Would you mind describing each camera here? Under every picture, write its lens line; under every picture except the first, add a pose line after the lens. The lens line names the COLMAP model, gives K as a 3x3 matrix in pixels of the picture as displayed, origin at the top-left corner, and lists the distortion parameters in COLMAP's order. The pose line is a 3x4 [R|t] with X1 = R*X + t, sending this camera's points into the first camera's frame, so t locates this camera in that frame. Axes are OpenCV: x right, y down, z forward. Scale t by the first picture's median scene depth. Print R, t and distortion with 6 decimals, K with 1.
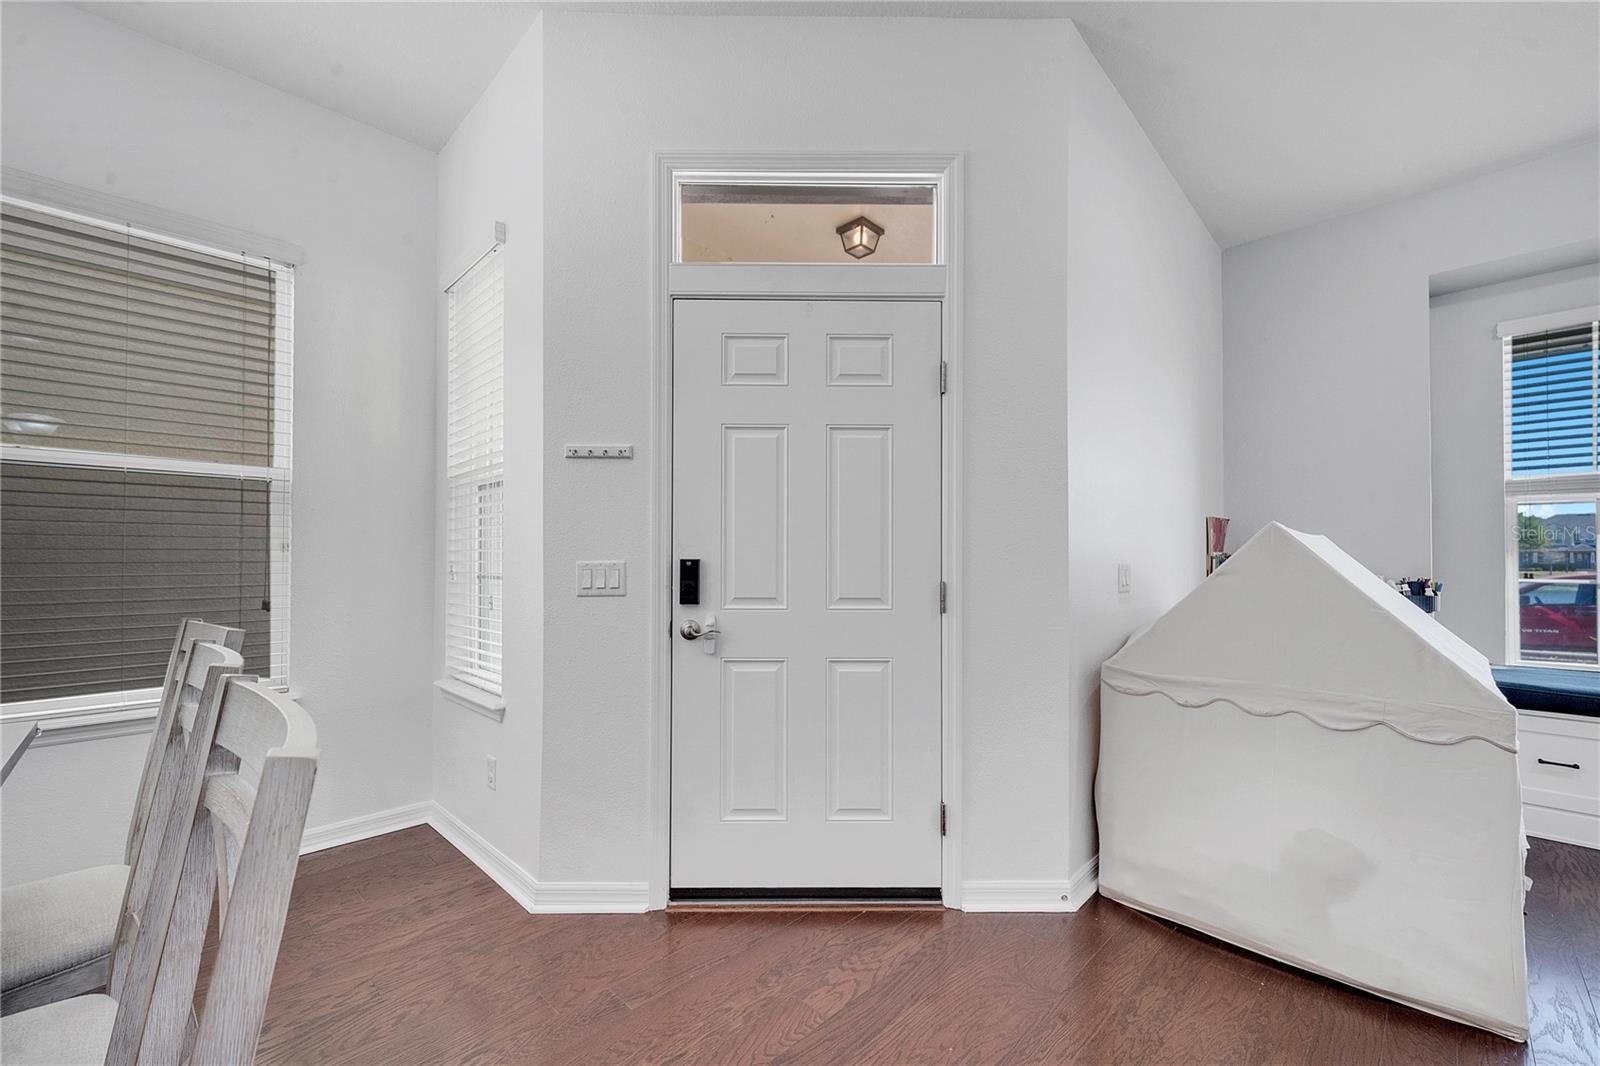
lens RADIAL K [[656.0, 0, 798.4], [0, 656.0, 555.3], [0, 0, 1]] dist [0.007473, -0.002100]
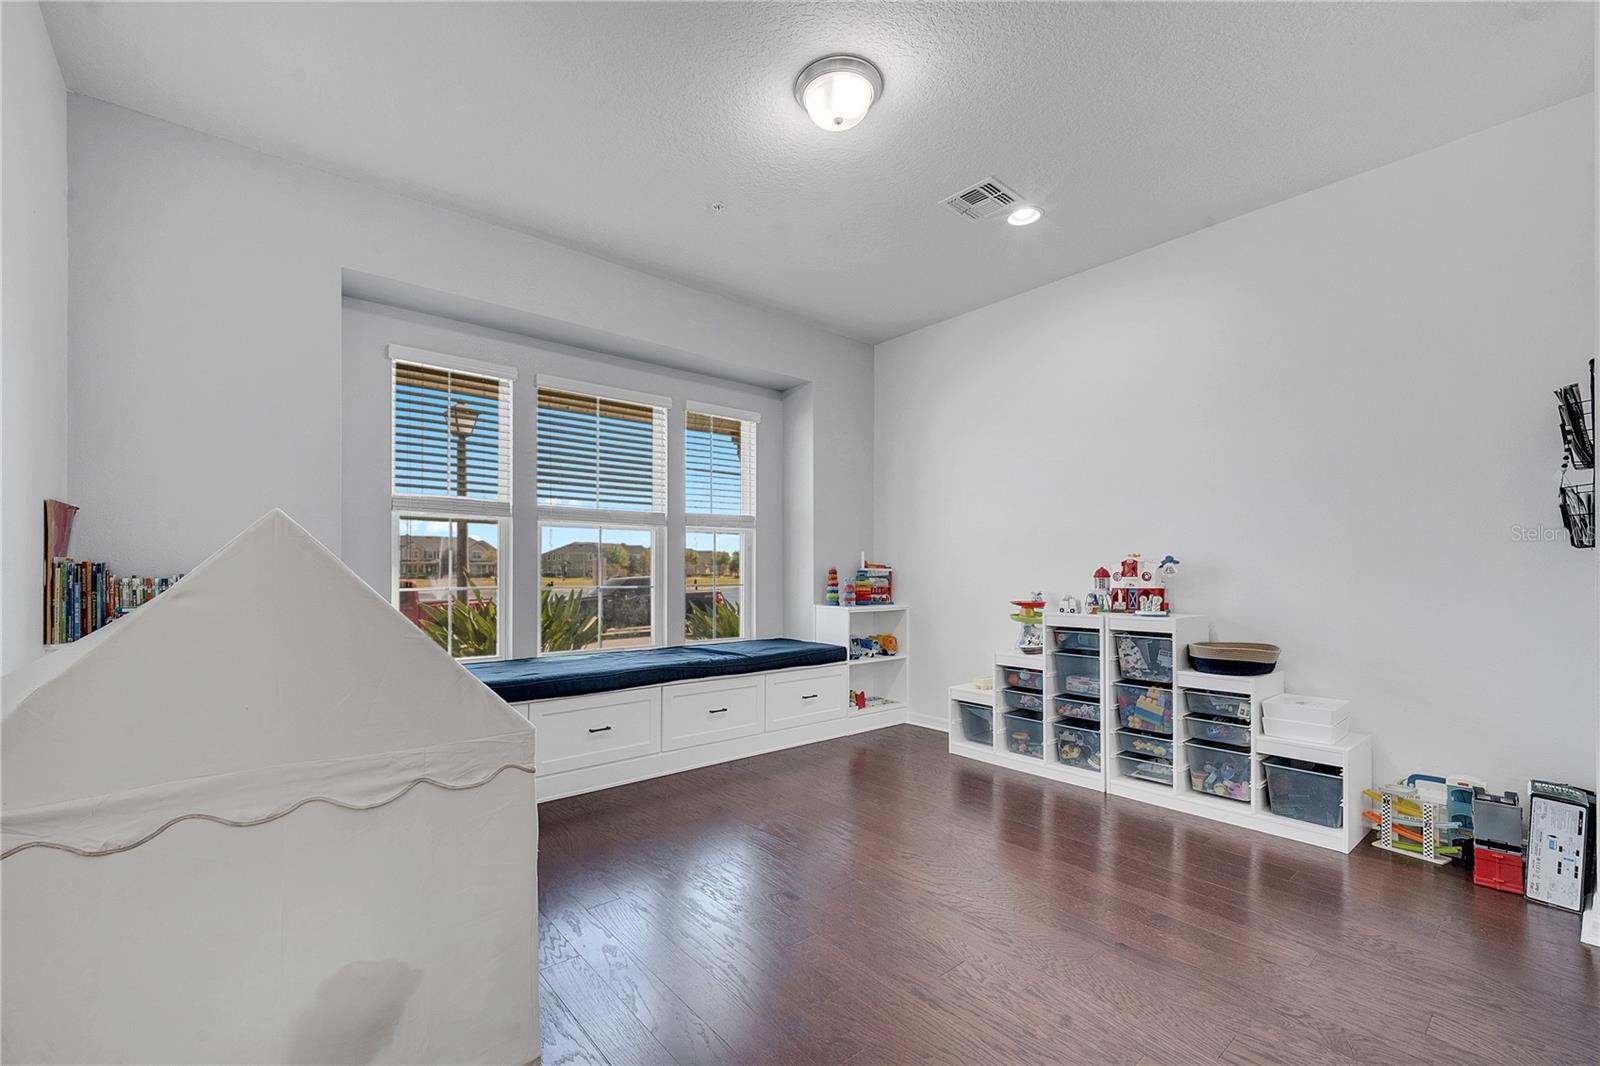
lens RADIAL K [[656.0, 0, 785.7], [0, 656.0, 575.7], [0, 0, 1]] dist [0.007473, -0.002100]
pose [[0.107680, -0.004280, 0.994176, 0.134419], [-0.011508, 0.999918, 0.005551, 0.005034], [-0.994119, -0.012039, 0.107622, 0.396676]]
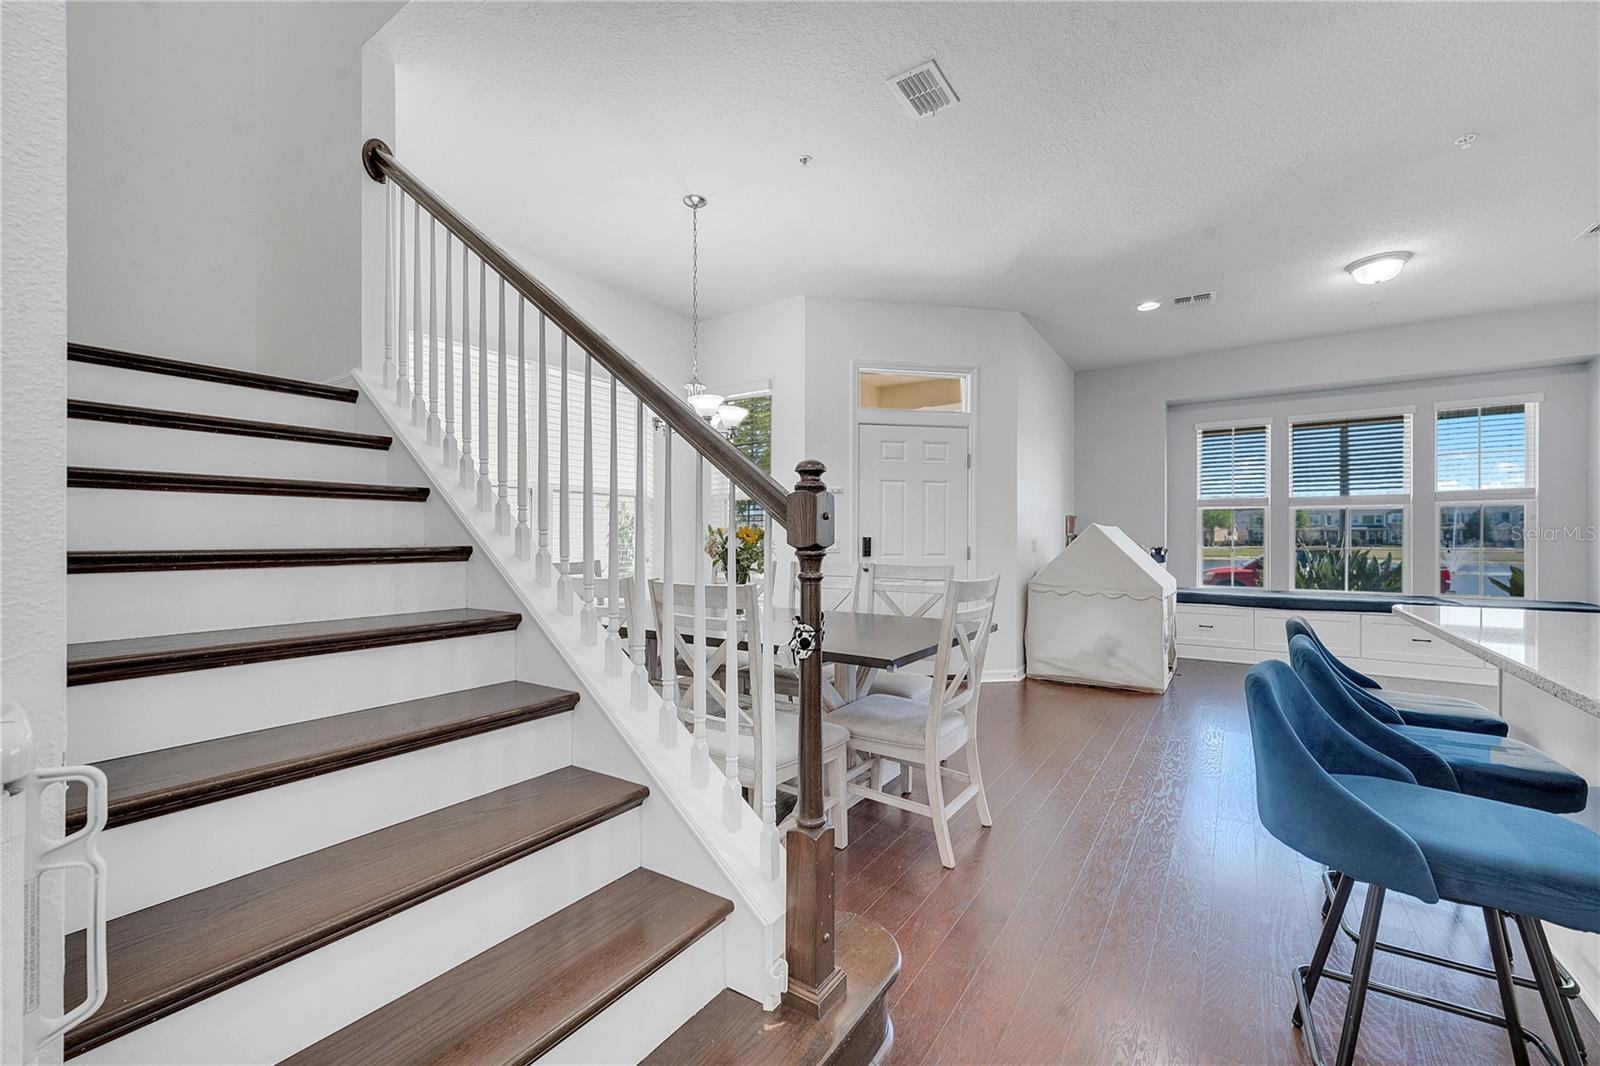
lens RADIAL K [[656.0, 0, 788.4], [0, 656.0, 535.9], [0, 0, 1]] dist [0.007473, -0.002100]
pose [[0.984753, 0.002270, 0.173944, -0.836355], [-0.003492, 0.999971, 0.006719, -0.012459], [-0.173923, -0.007224, 0.984733, -1.226379]]
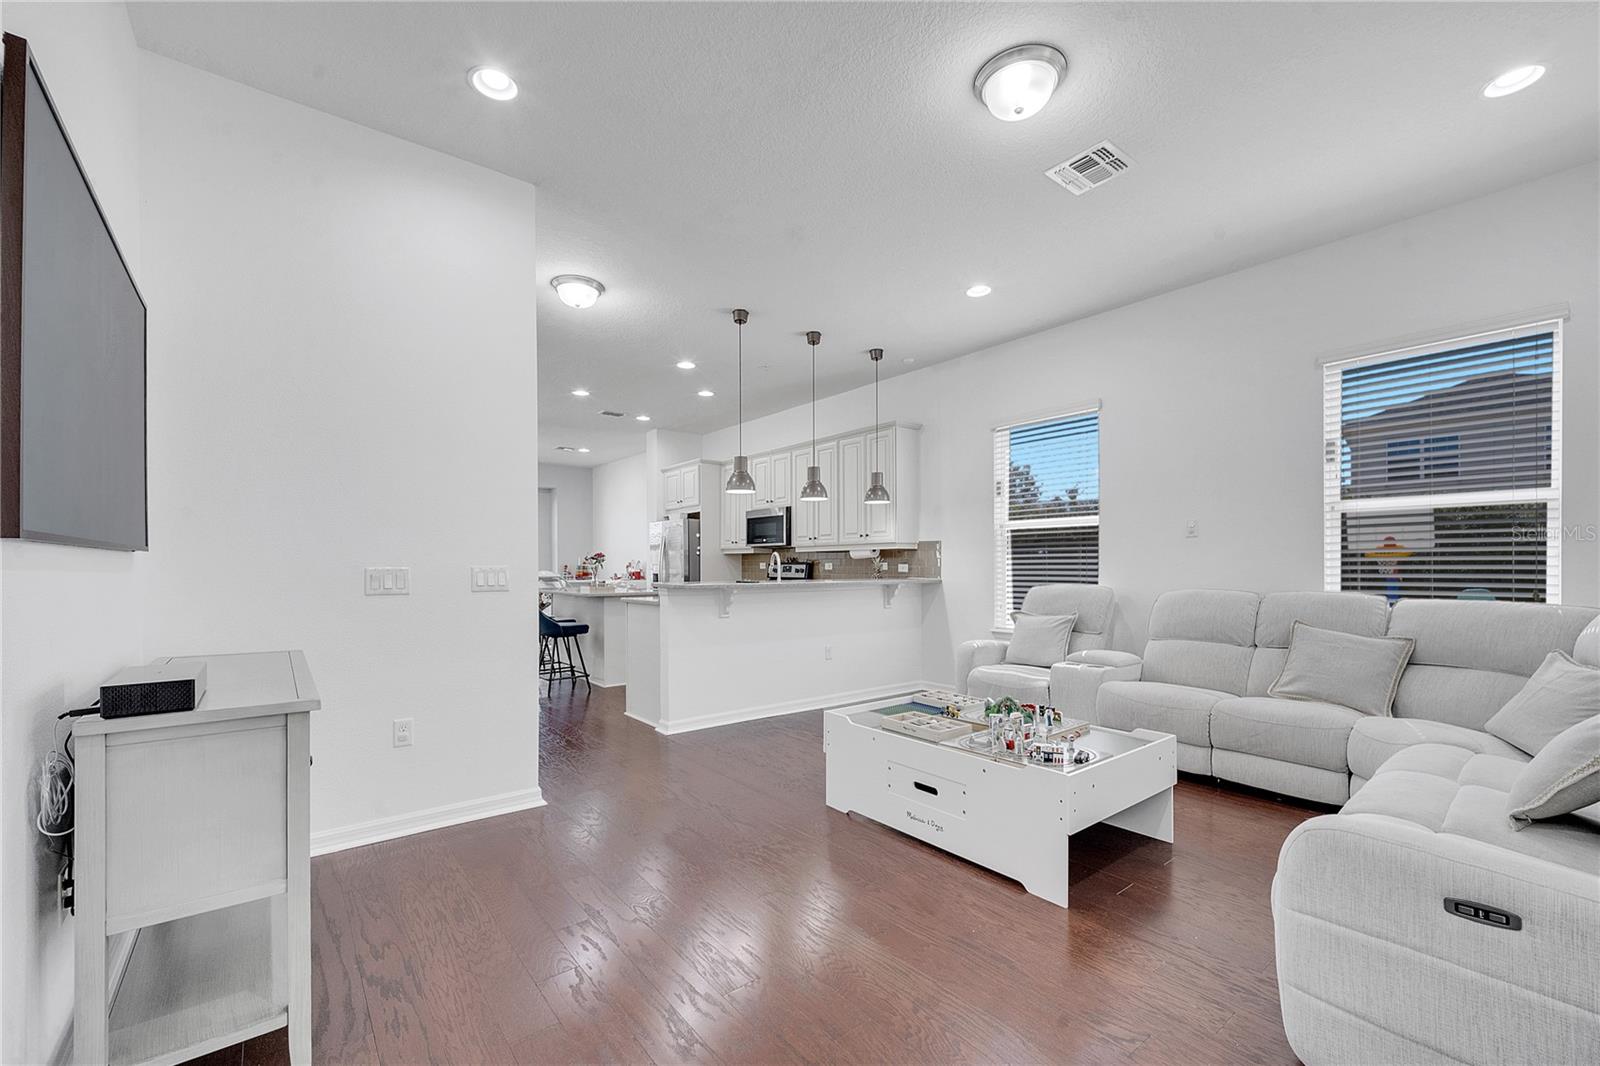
lens RADIAL K [[656.0, 0, 791.9], [0, 656.0, 572.8], [0, 0, 1]] dist [0.007473, -0.002100]
pose [[0.125862, -0.008198, 0.992014, -2.795146], [-0.009539, 0.999910, 0.009474, -0.012086], [-0.992002, -0.010656, 0.125772, -2.078874]]
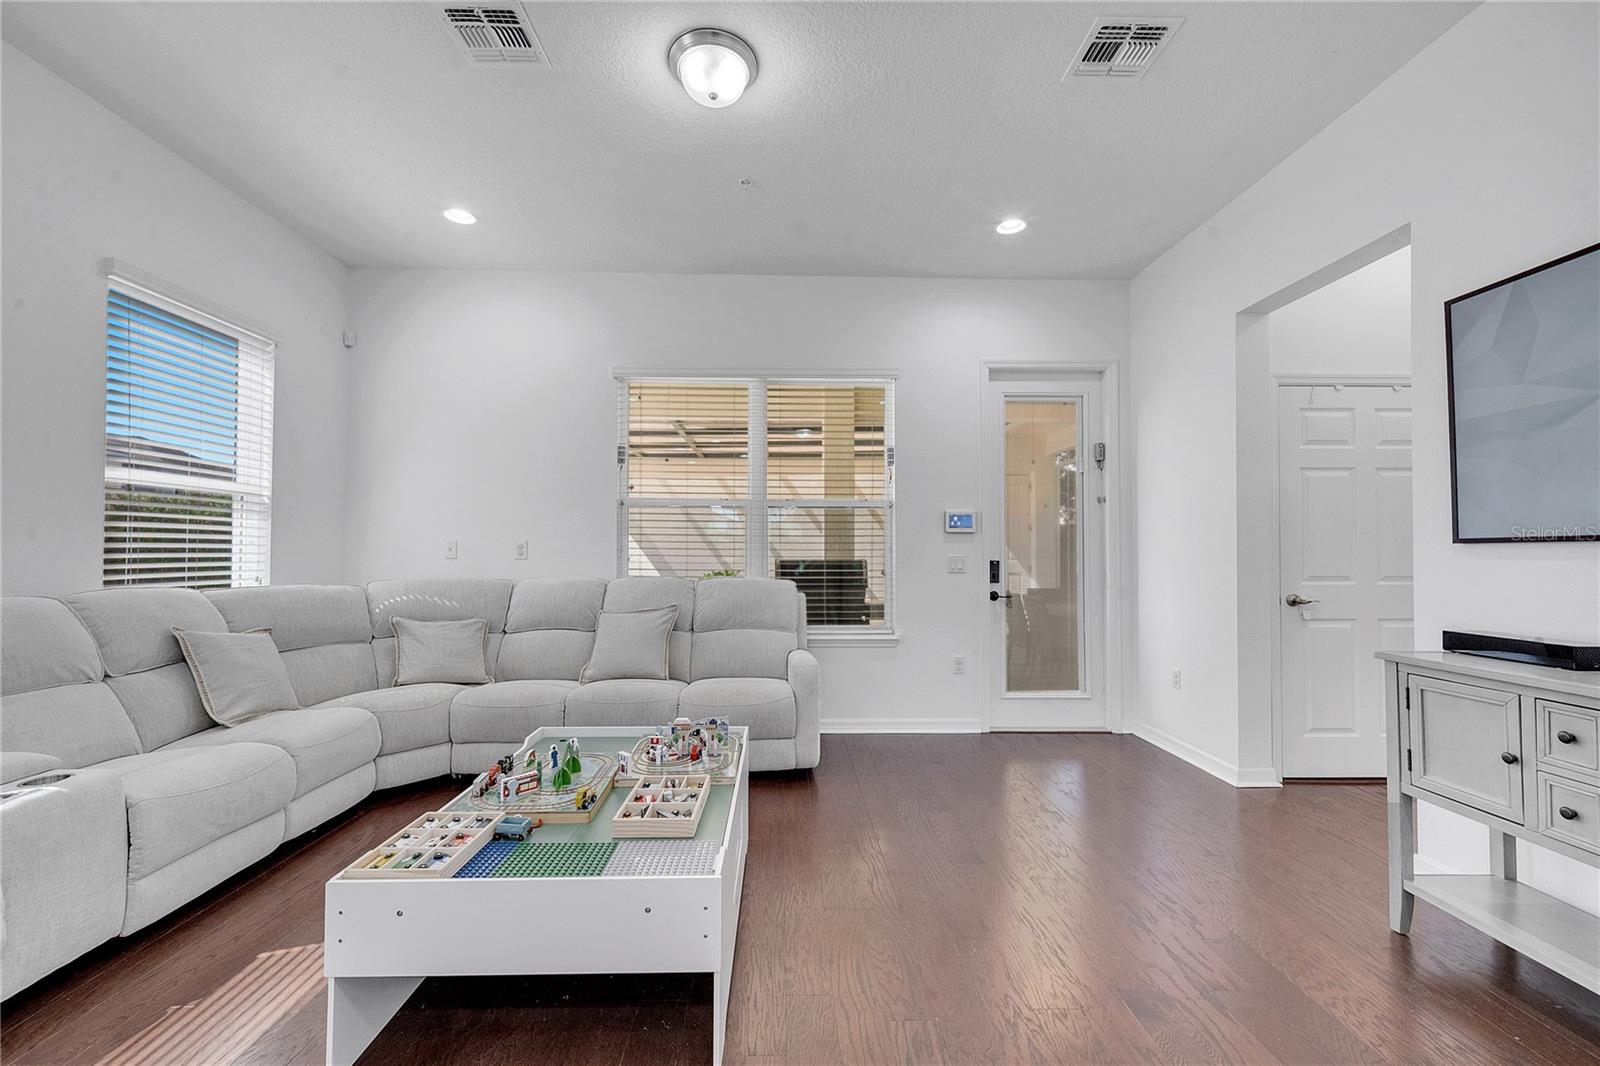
lens RADIAL K [[656.0, 0, 798.9], [0, 656.0, 539.5], [0, 0, 1]] dist [0.007473, -0.002100]
pose [[-0.696134, -0.018250, -0.717680, -0.925042], [0.001379, 0.999641, -0.026758, -0.017136], [0.717911, -0.019617, -0.695859, -1.441697]]
